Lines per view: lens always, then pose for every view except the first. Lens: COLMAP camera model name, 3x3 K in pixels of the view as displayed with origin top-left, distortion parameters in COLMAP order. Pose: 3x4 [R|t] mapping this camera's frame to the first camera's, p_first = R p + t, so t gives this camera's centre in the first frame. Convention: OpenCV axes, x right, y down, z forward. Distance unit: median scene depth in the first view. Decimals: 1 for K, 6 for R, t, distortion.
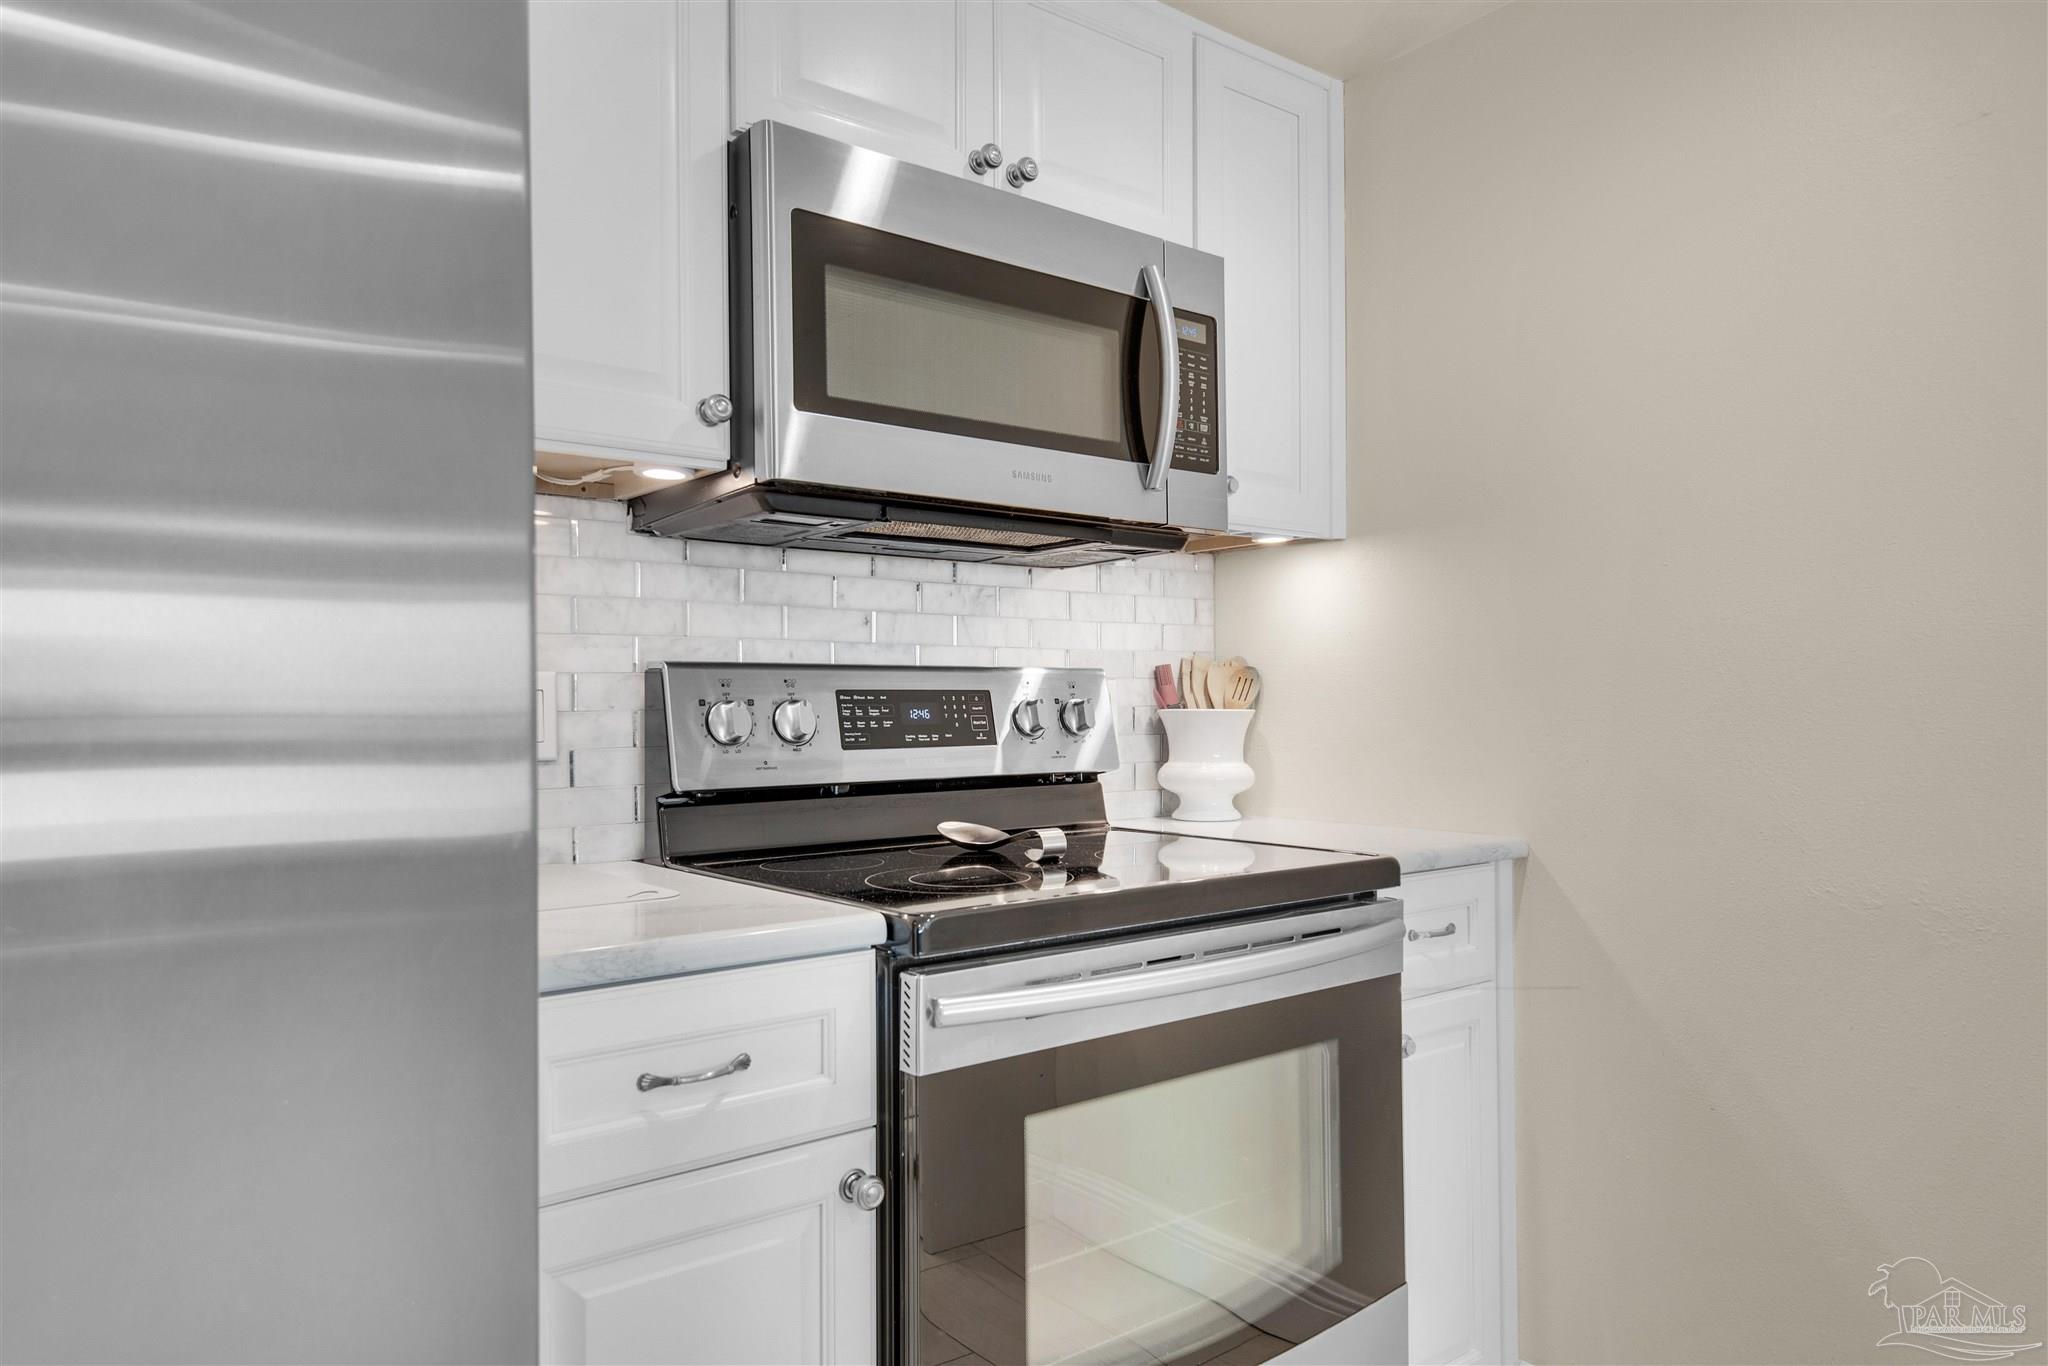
lens RADIAL K [[1384.2, 0, 1055.0], [0, 1384.2, 699.7], [0, 0, 1]] dist [0.009237, -0.000839]
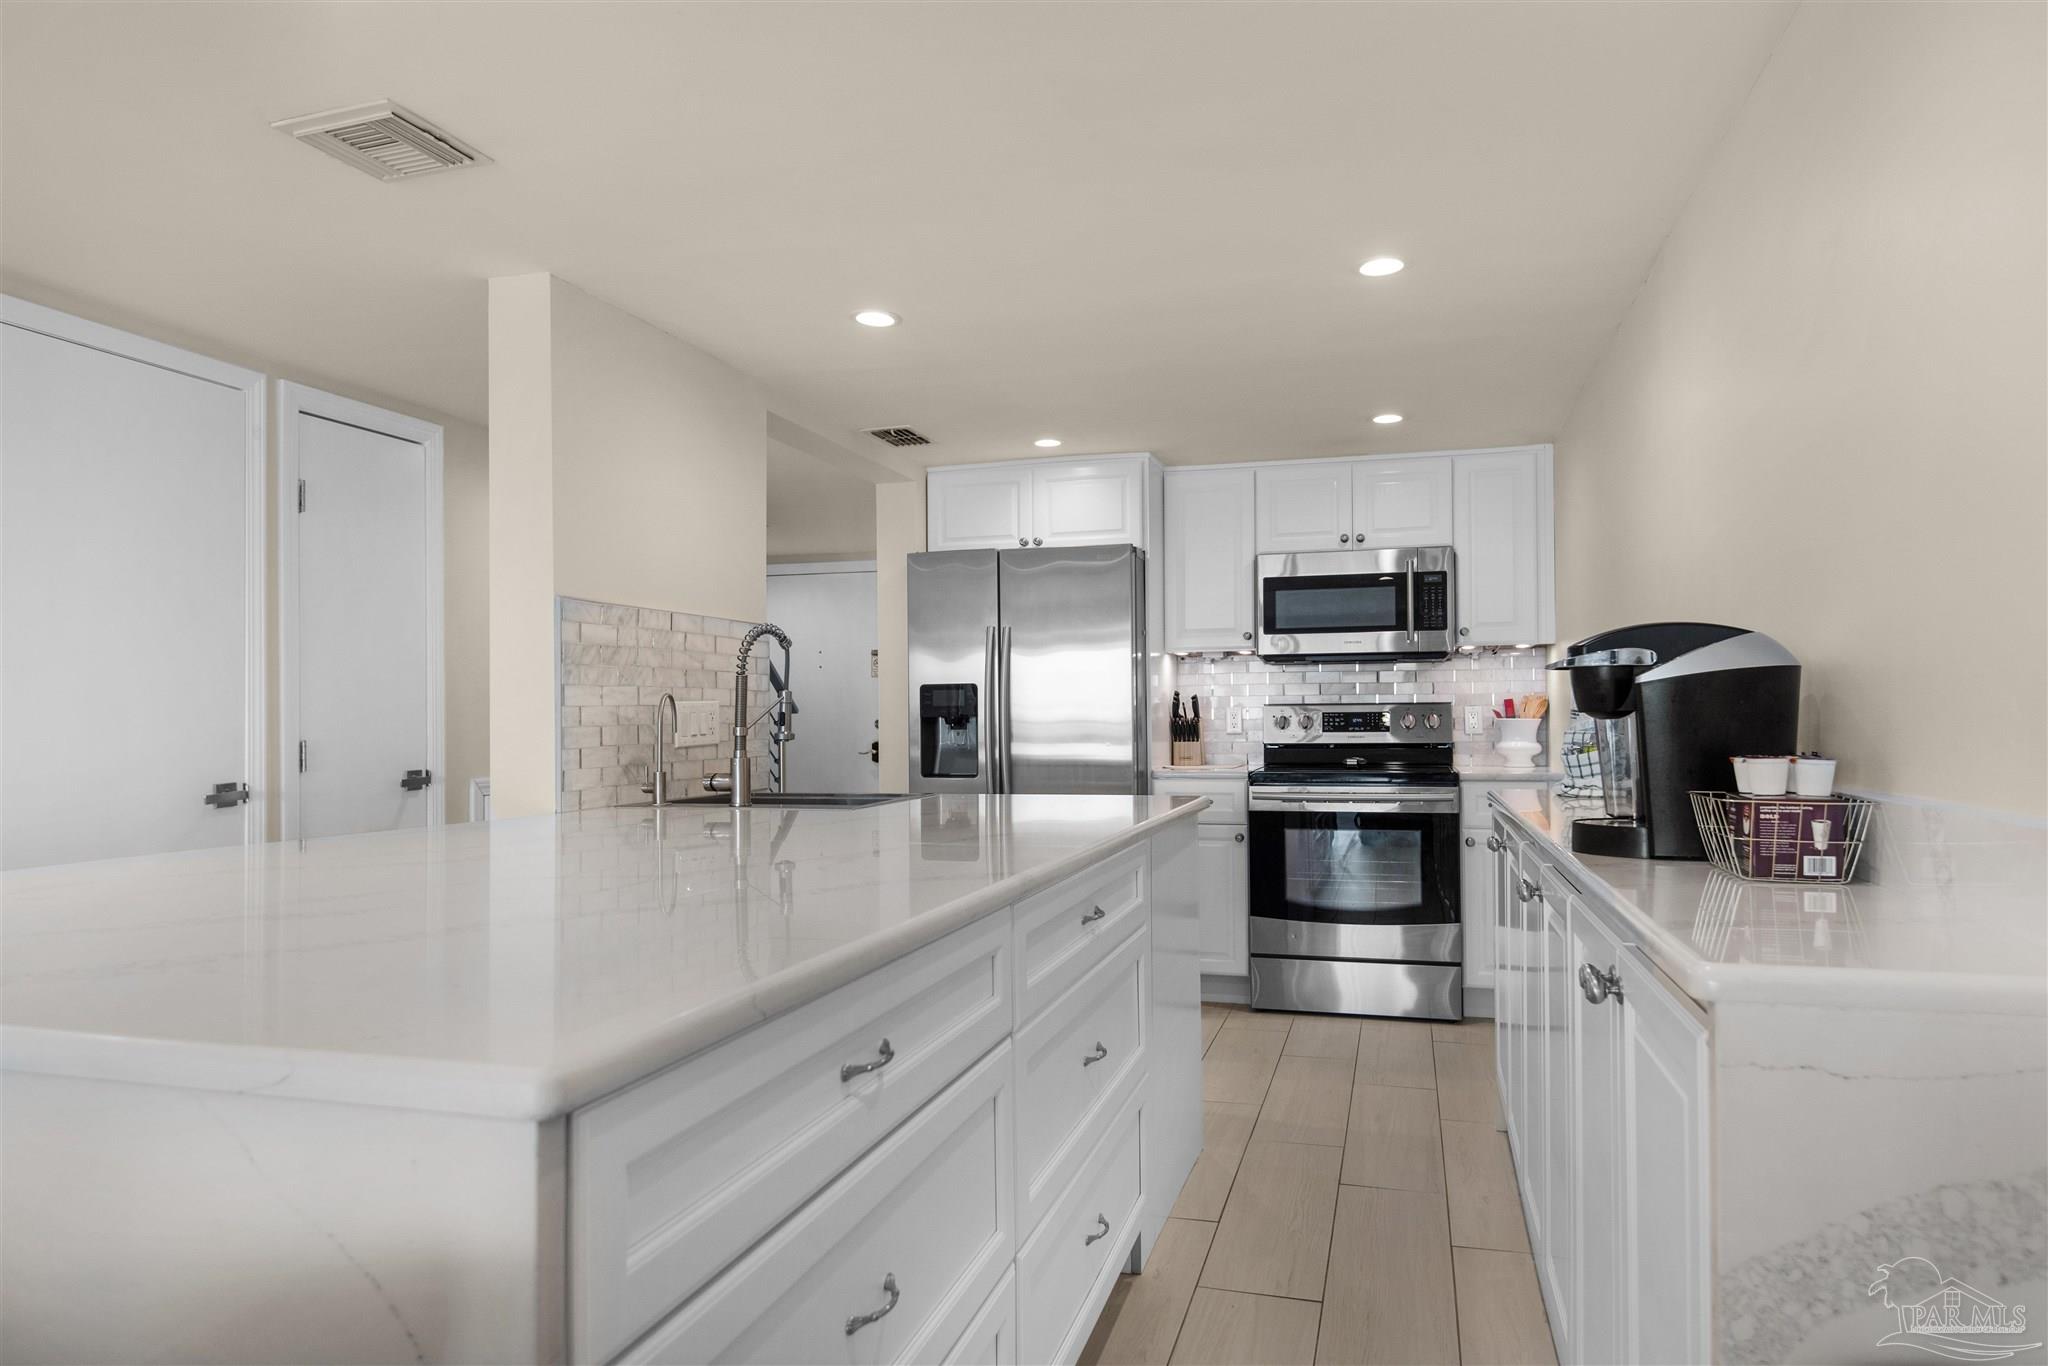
lens RADIAL K [[1275.1, 0, 996.9], [0, 1275.1, 694.9], [0, 0, 1]] dist [0.006353, -0.006927]
pose [[0.553687, -0.018643, -0.832516, 1.695172], [0.005515, 0.999810, -0.018721, 0.003027], [0.832707, 0.005774, 0.553684, -1.085035]]
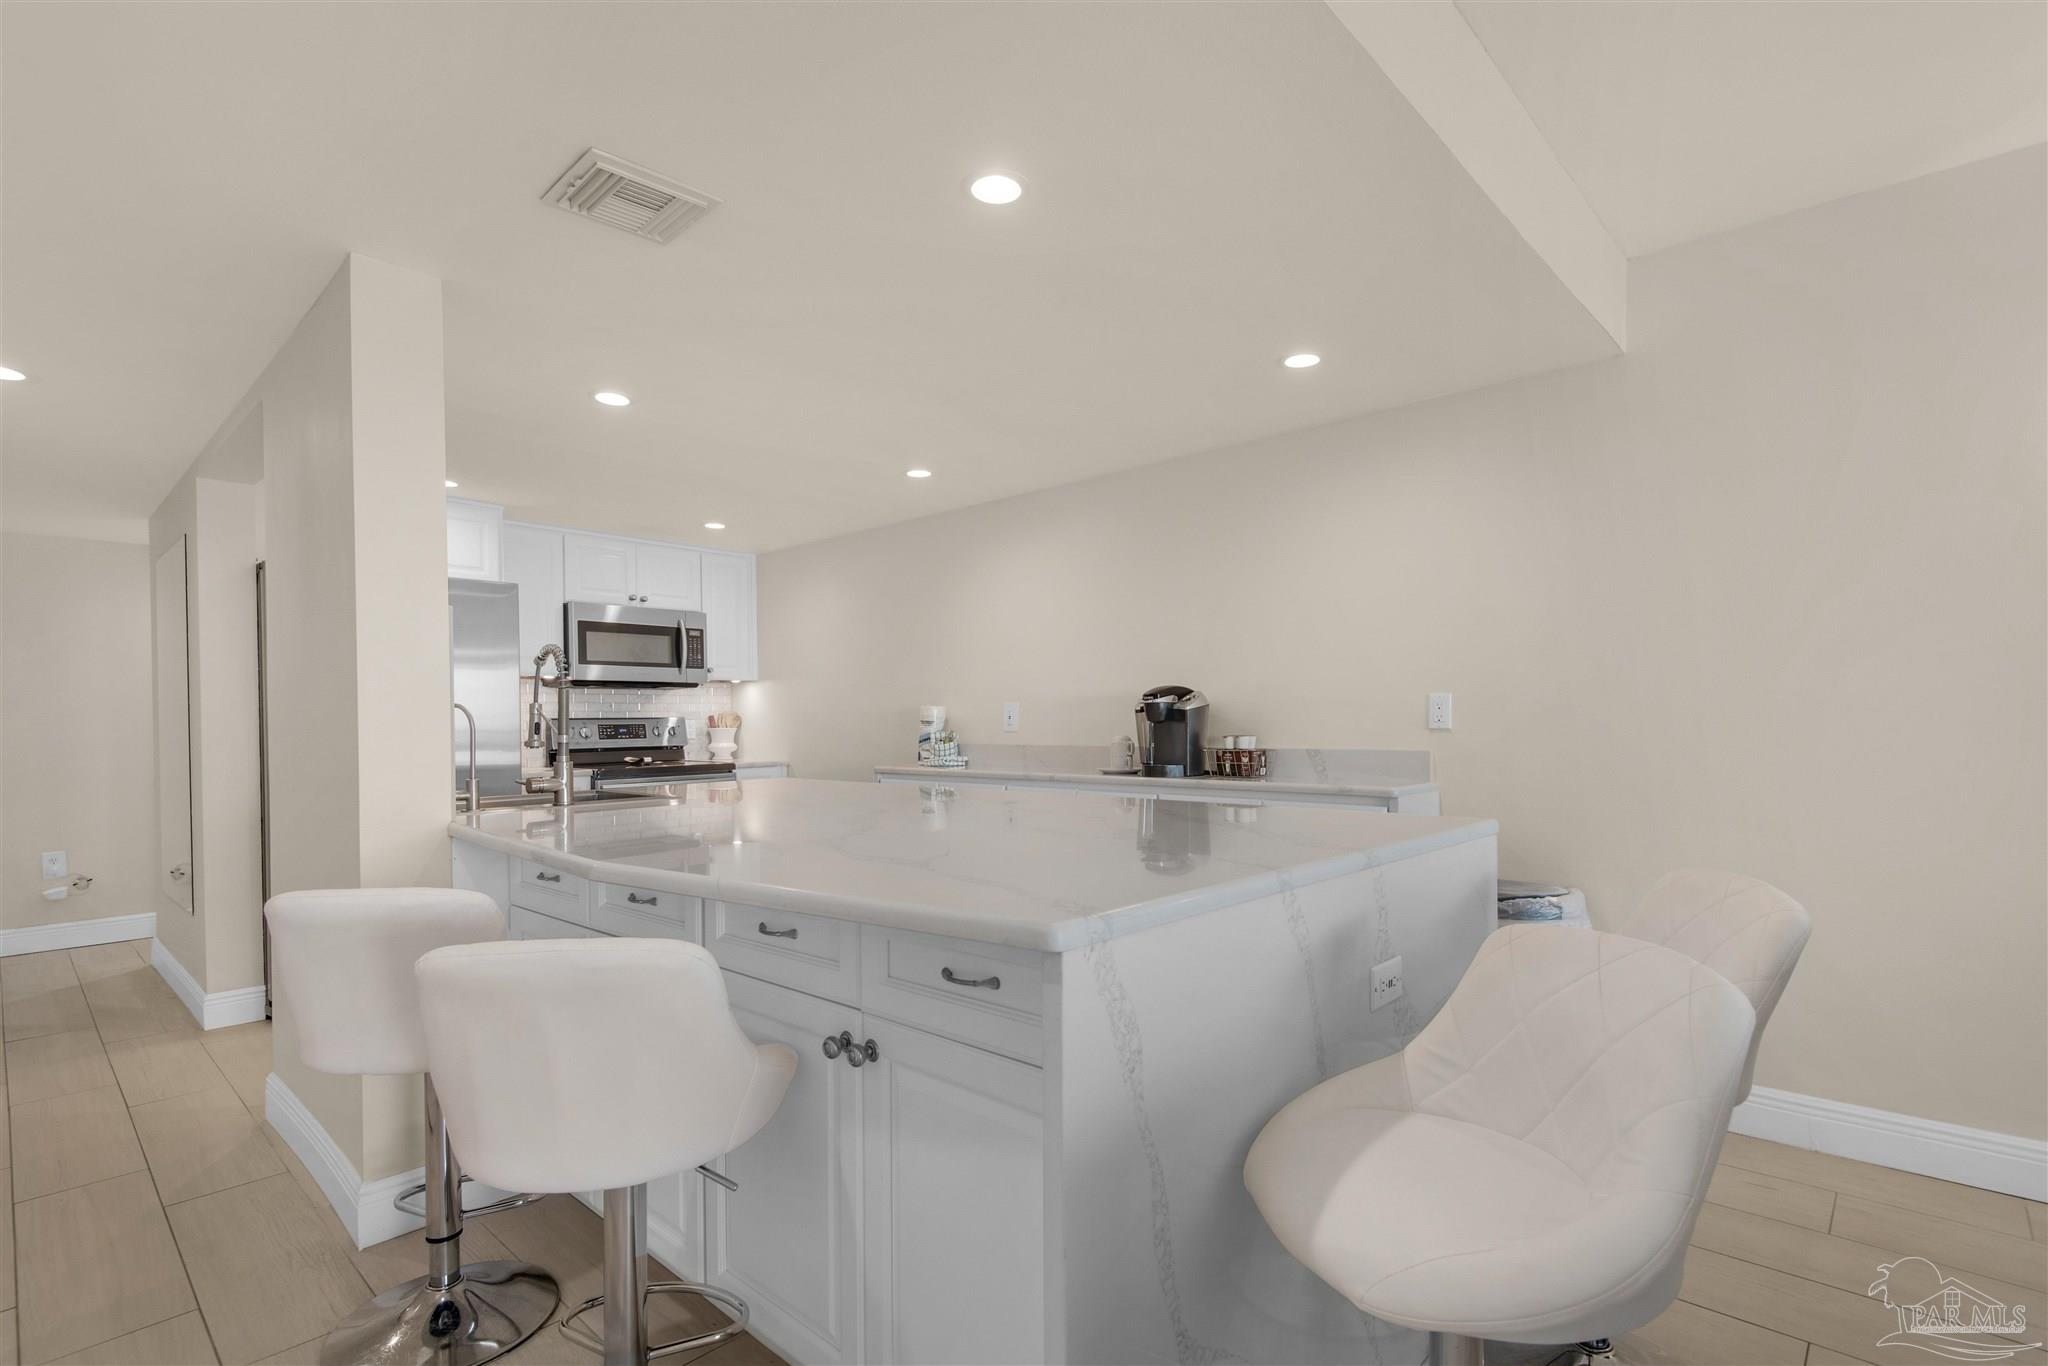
lens RADIAL K [[965.2, 0, 1071.6], [0, 965.2, 705.9], [0, 0, 1]] dist [0.004690, -0.005066]
pose [[0.986880, -0.008853, 0.161215, 0.720089], [0.011583, 0.999805, -0.016001, -0.000079], [-0.161042, 0.017659, 0.986790, -1.919601]]
